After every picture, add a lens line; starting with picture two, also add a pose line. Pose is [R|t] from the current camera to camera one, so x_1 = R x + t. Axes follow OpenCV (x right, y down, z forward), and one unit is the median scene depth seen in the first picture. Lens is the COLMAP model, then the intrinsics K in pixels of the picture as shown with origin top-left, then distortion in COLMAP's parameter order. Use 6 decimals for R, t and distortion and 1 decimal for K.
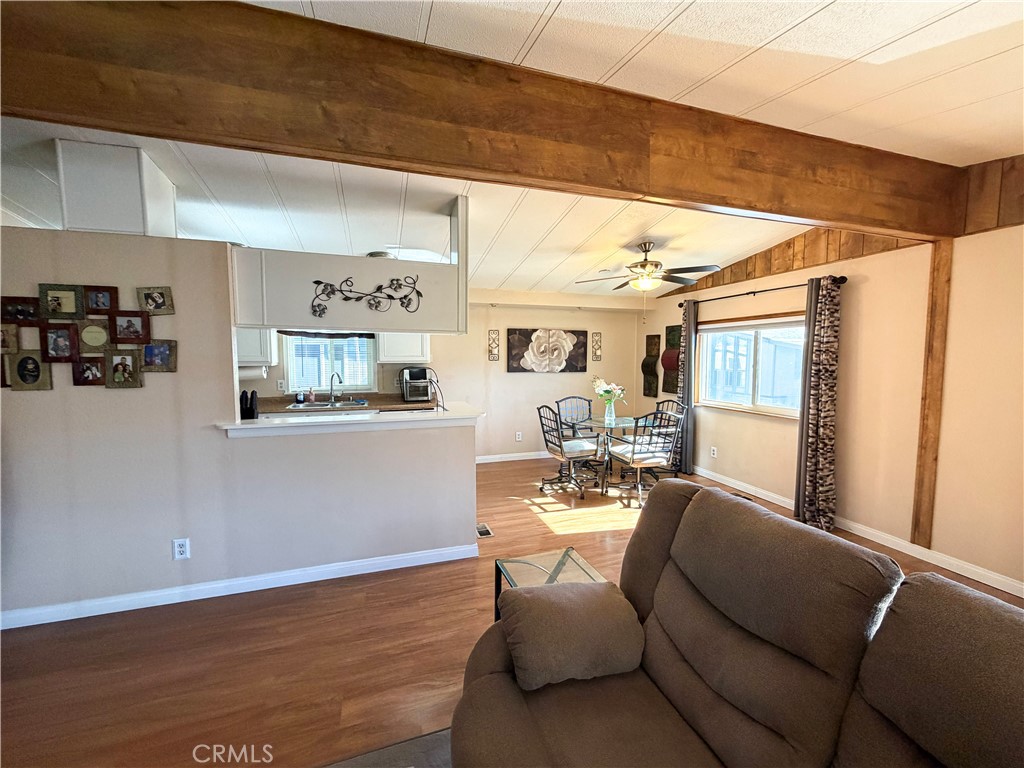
lens RADIAL K [[408.0, 0, 511.0], [0, 408.0, 384.6], [0, 0, 1]] dist [-0.000662, 0.000442]
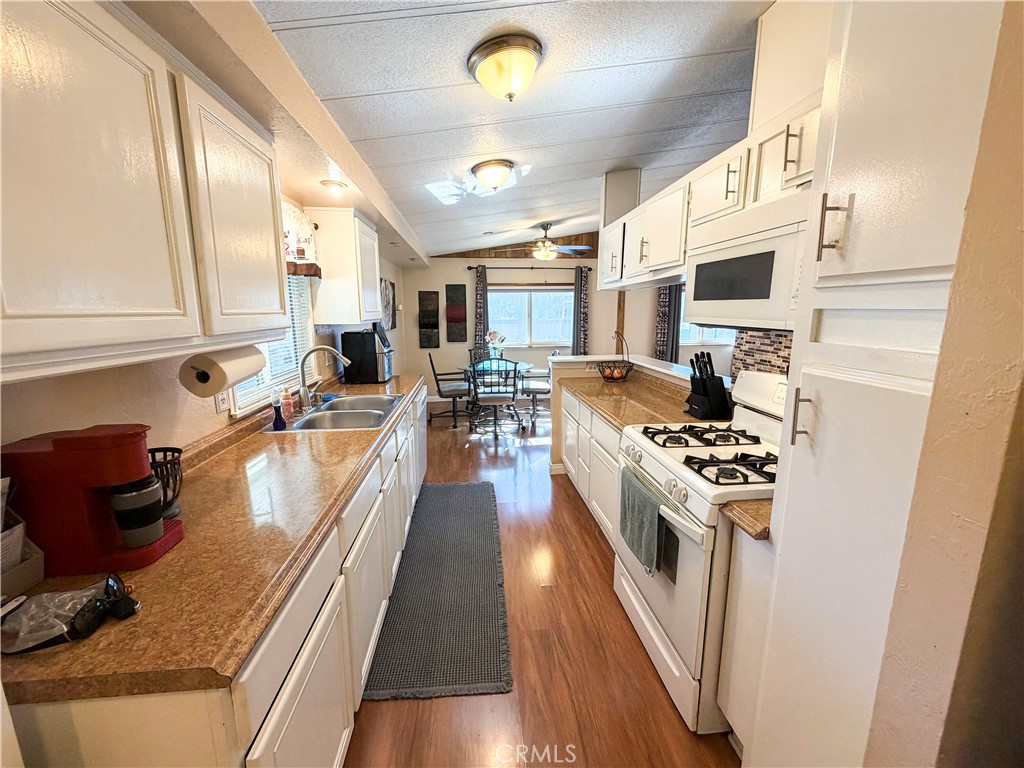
lens RADIAL K [[408.0, 0, 507.5], [0, 408.0, 382.8], [0, 0, 1]] dist [-0.000662, 0.000442]
pose [[0.225814, -0.162612, 0.960503, -0.890169], [0.077229, 0.985855, 0.148747, -0.033726], [-0.971104, 0.040589, 0.235179, 0.704258]]
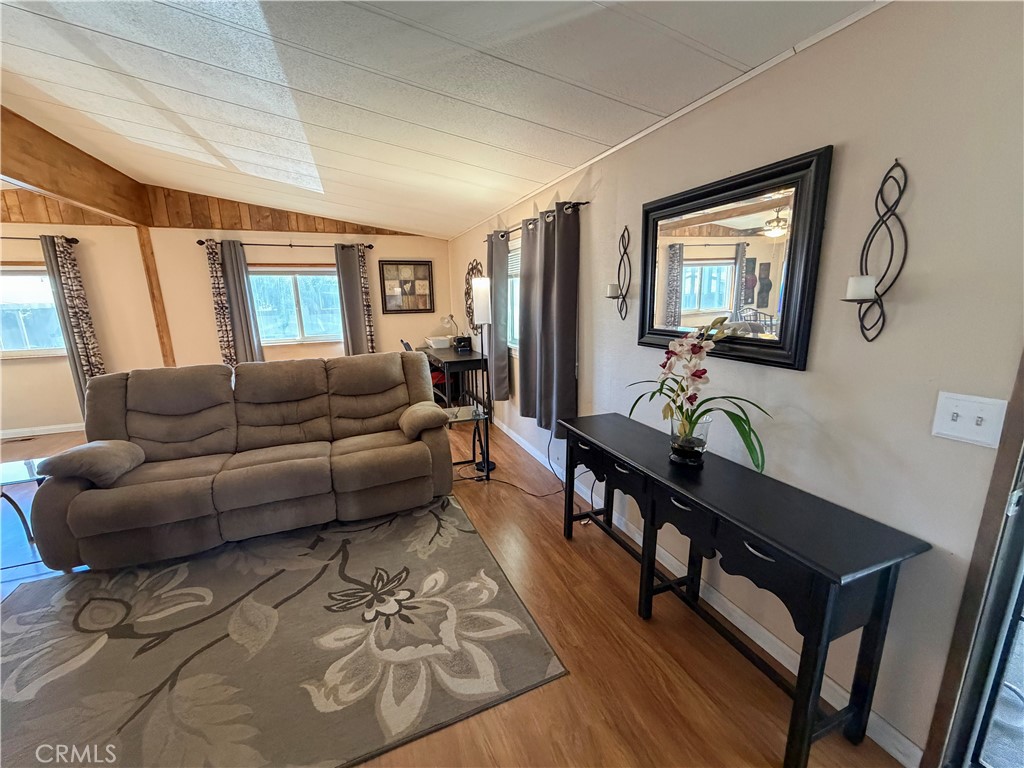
lens RADIAL K [[408.0, 0, 509.0], [0, 408.0, 383.3], [0, 0, 1]] dist [-0.000662, 0.000442]
pose [[-0.063061, -0.210709, 0.975513, -0.469566], [0.092070, 0.972062, 0.215915, 0.022284], [-0.993754, 0.103431, -0.041899, -0.199619]]
